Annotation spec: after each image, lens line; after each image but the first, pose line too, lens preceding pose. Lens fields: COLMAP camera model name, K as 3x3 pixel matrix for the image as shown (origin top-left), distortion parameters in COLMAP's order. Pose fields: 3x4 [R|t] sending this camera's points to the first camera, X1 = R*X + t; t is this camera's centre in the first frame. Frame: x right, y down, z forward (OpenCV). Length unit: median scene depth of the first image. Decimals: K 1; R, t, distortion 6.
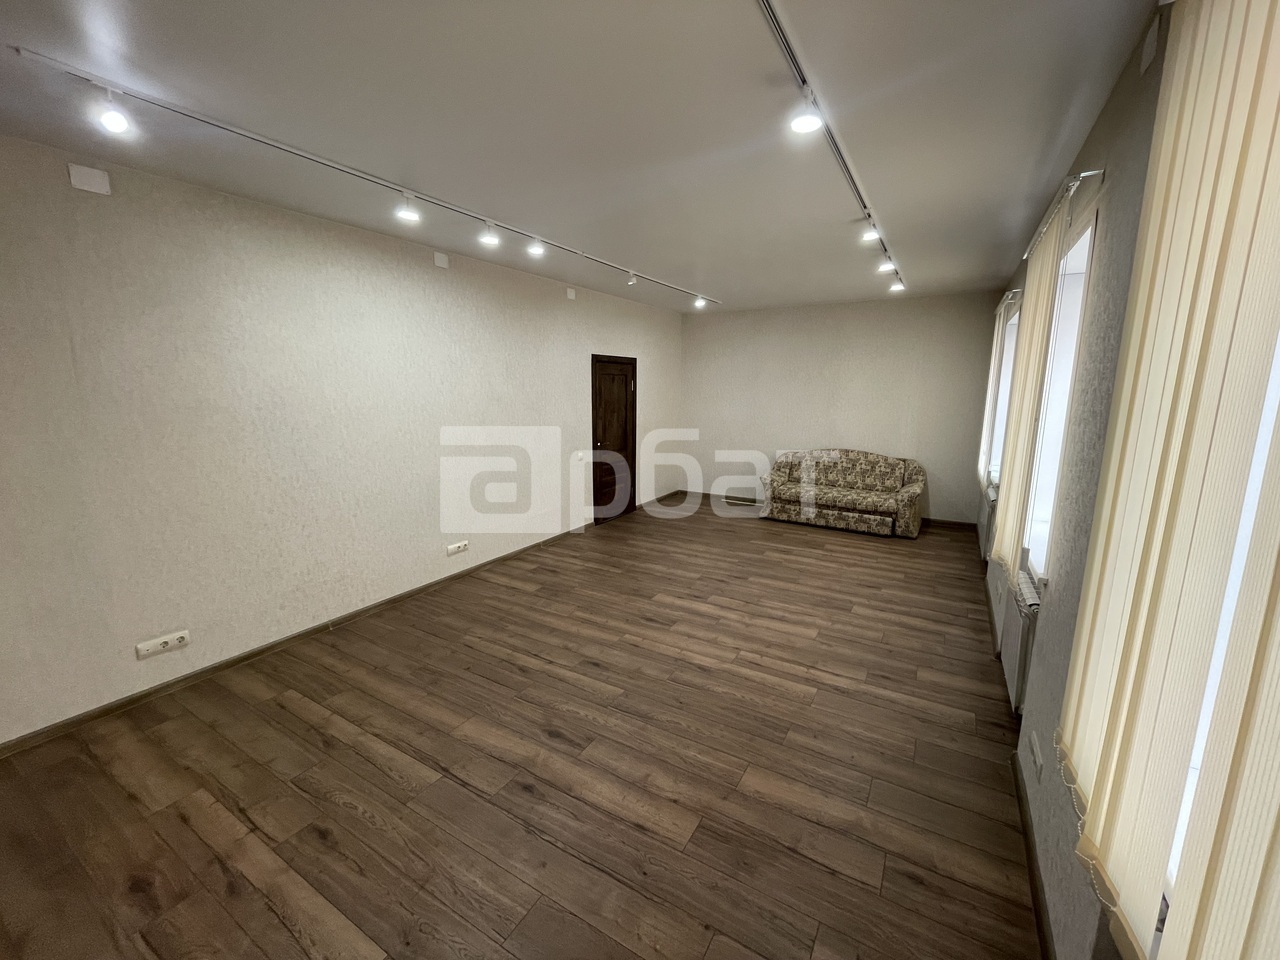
lens RADIAL K [[521.9, 0, 638.1], [0, 521.9, 474.2], [0, 0, 1]] dist [0.001161, -0.000530]
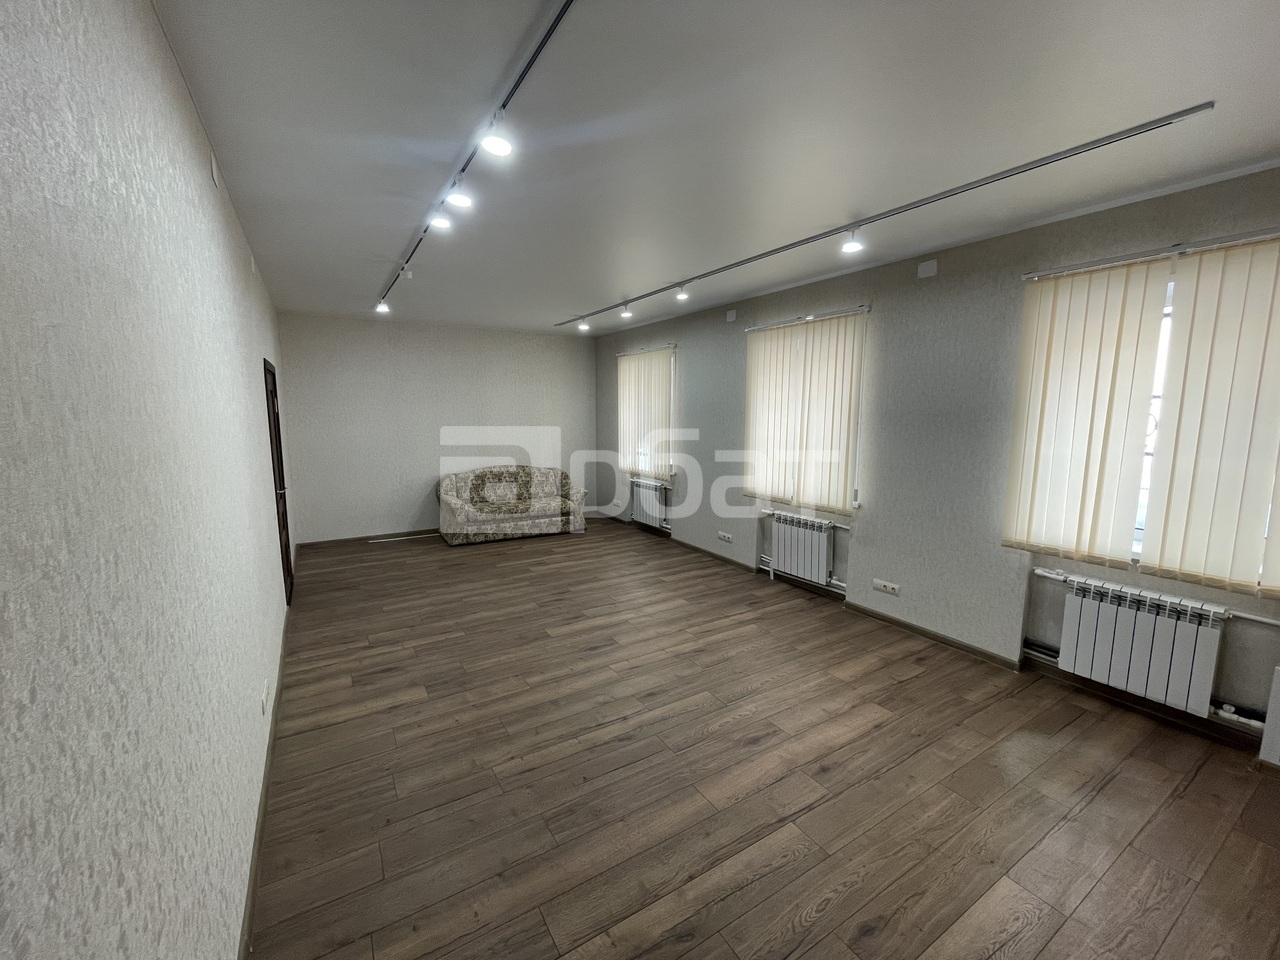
lens RADIAL K [[521.9, 0, 645.1], [0, 521.9, 481.7], [0, 0, 1]] dist [0.001161, -0.000530]
pose [[0.454488, -0.123313, 0.882176, -0.704687], [0.146632, 0.987218, 0.062453, -0.064359], [-0.878601, 0.100971, 0.466760, 0.421280]]
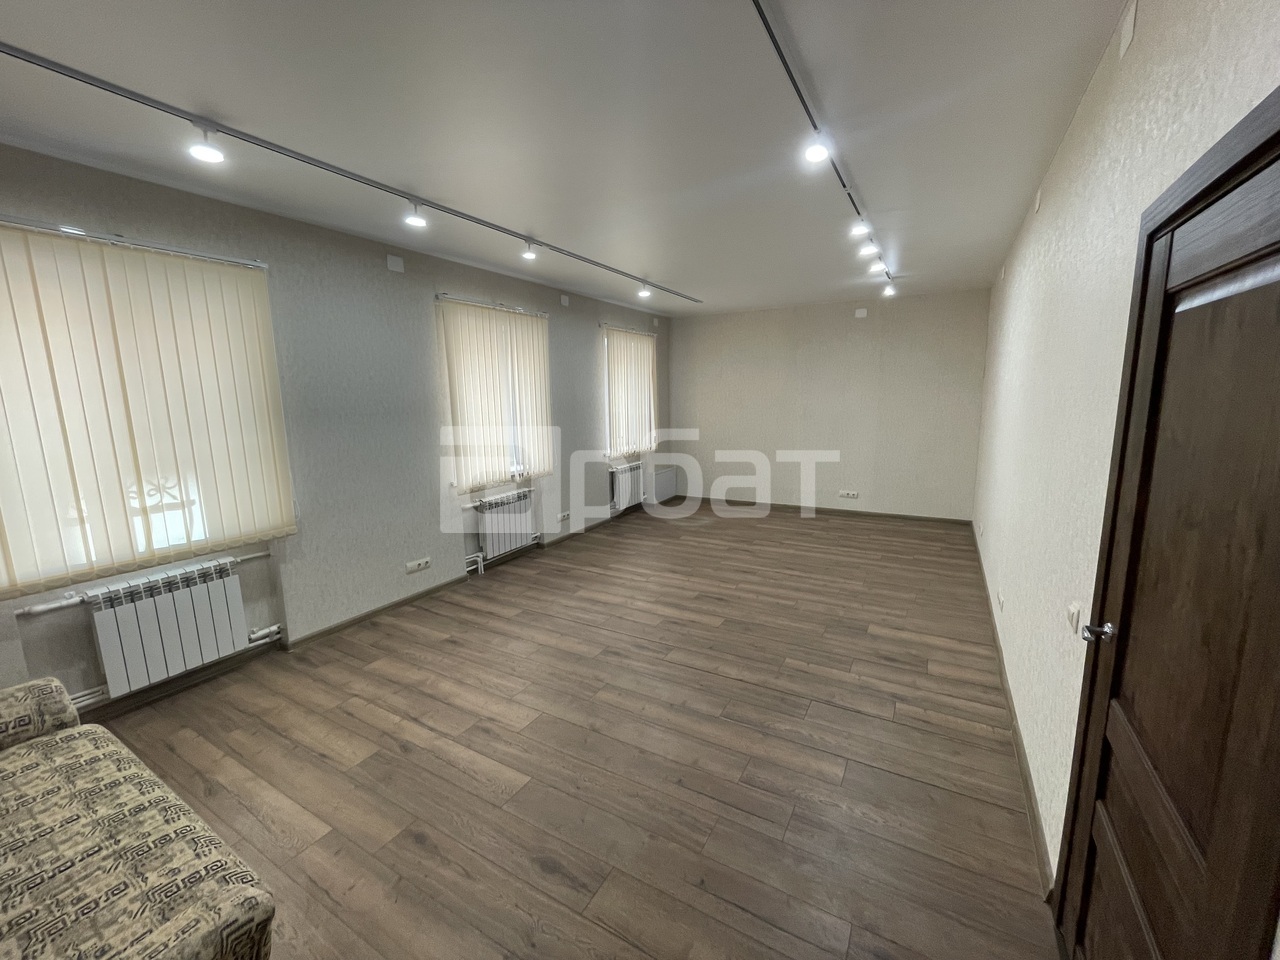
lens RADIAL K [[521.9, 0, 633.4], [0, 521.9, 479.8], [0, 0, 1]] dist [0.001161, -0.000530]
pose [[-0.999864, 0.015268, -0.006268, 0.195021], [0.012403, 0.945633, 0.324998, -0.298003], [0.010889, 0.324876, -0.945694, 1.856566]]
